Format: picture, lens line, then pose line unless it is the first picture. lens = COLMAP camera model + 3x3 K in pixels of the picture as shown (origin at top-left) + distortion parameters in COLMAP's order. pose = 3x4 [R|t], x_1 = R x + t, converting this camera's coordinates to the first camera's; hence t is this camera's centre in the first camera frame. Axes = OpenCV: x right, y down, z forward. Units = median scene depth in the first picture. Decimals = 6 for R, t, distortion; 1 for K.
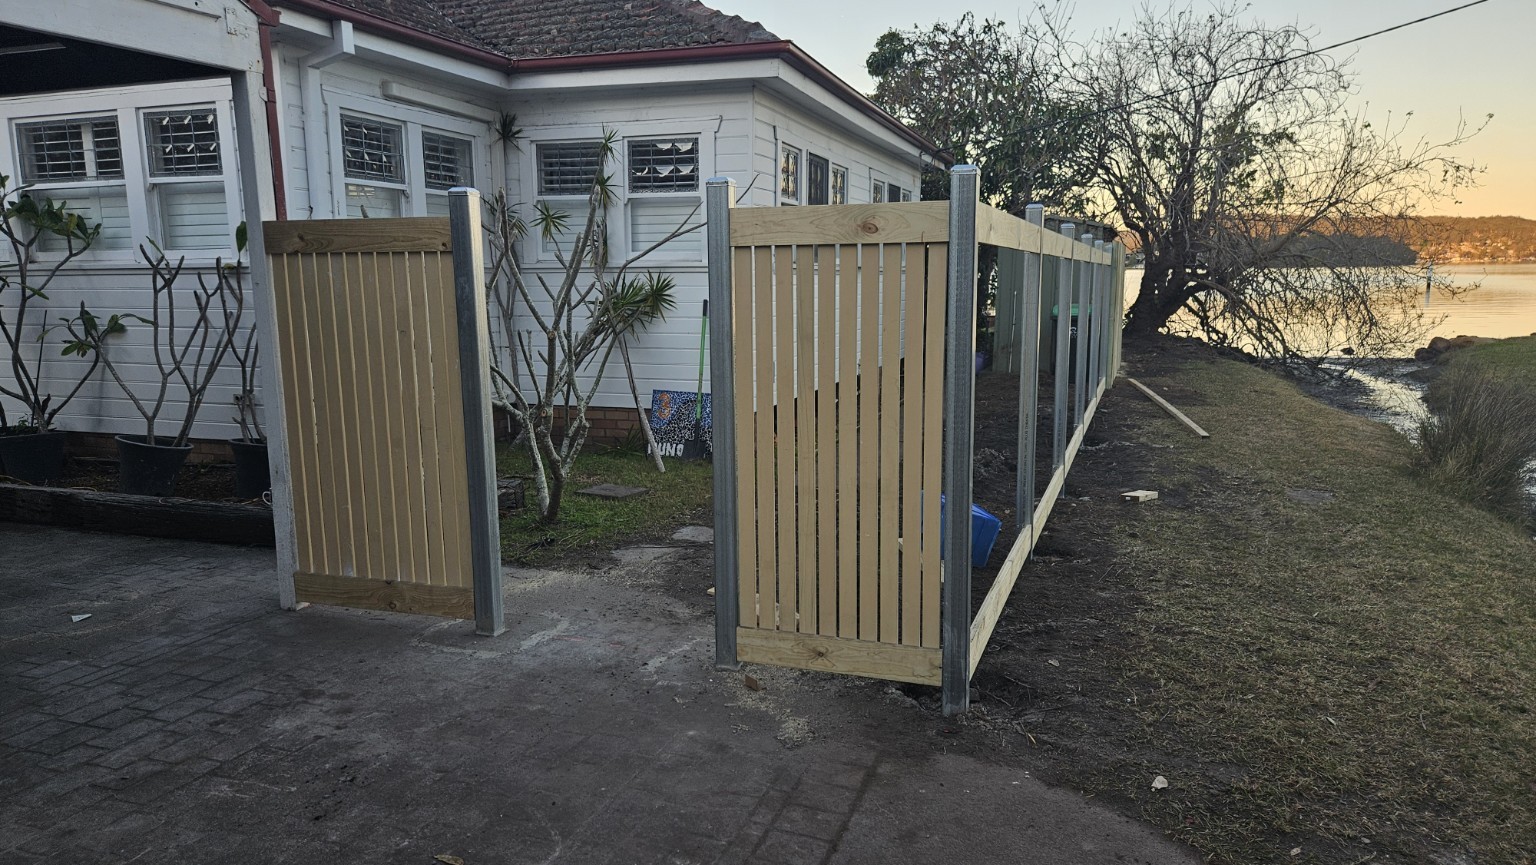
lens RADIAL K [[1030.8, 0, 760.1], [0, 1030.8, 439.4], [0, 0, 1]] dist [0.078197, -0.073268]
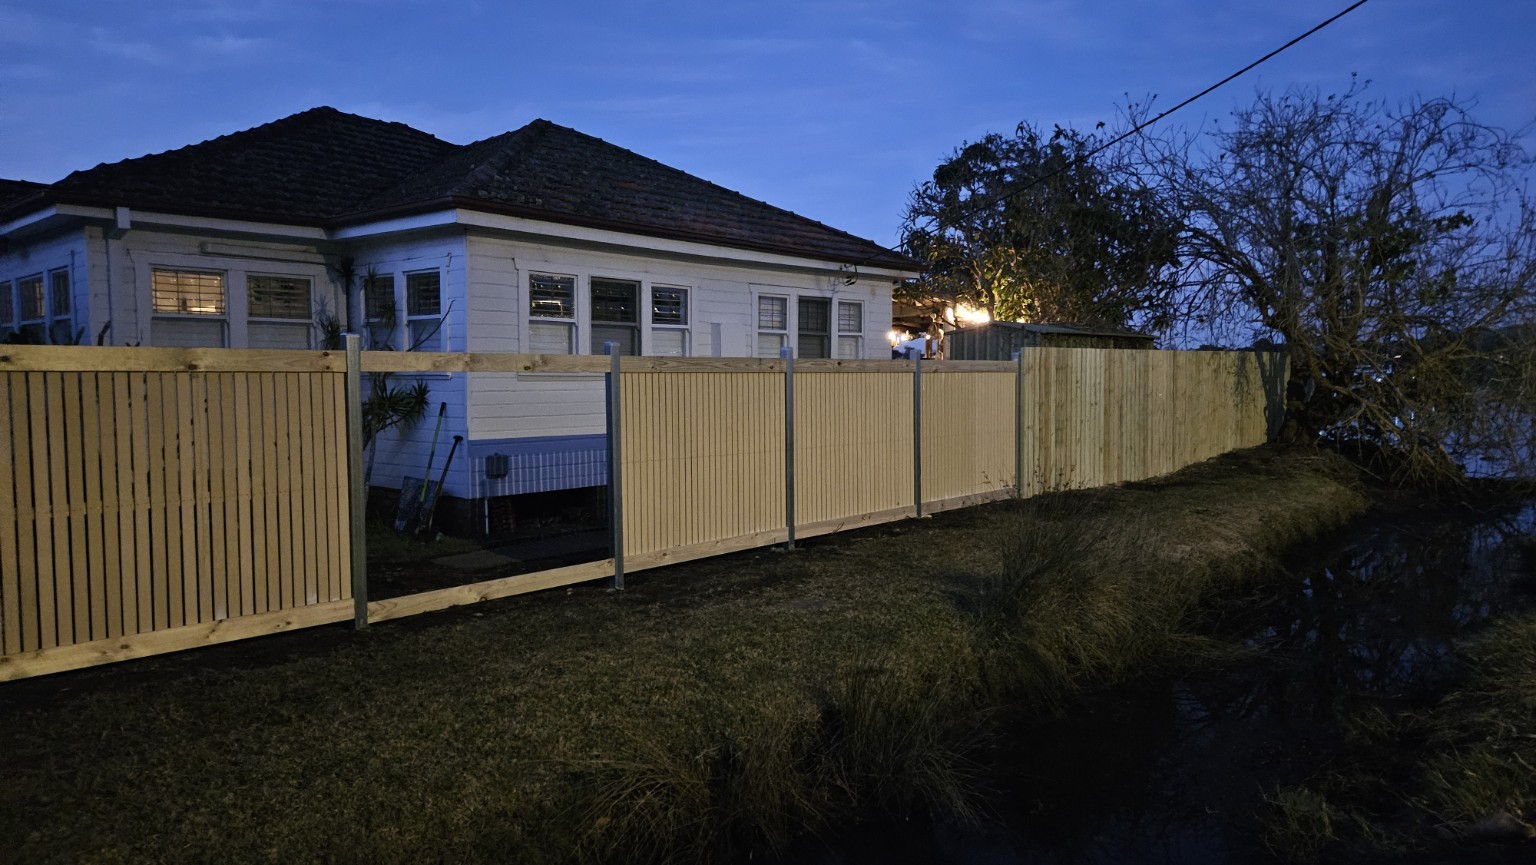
lens RADIAL K [[1040.4, 0, 775.4], [0, 1040.4, 420.8], [0, 0, 1]] dist [0.083744, -0.082240]
pose [[0.926600, 0.019044, -0.375566, 0.710350], [-0.060151, 0.993364, -0.098034, -0.018435], [0.371207, 0.113429, 0.921596, 0.029079]]
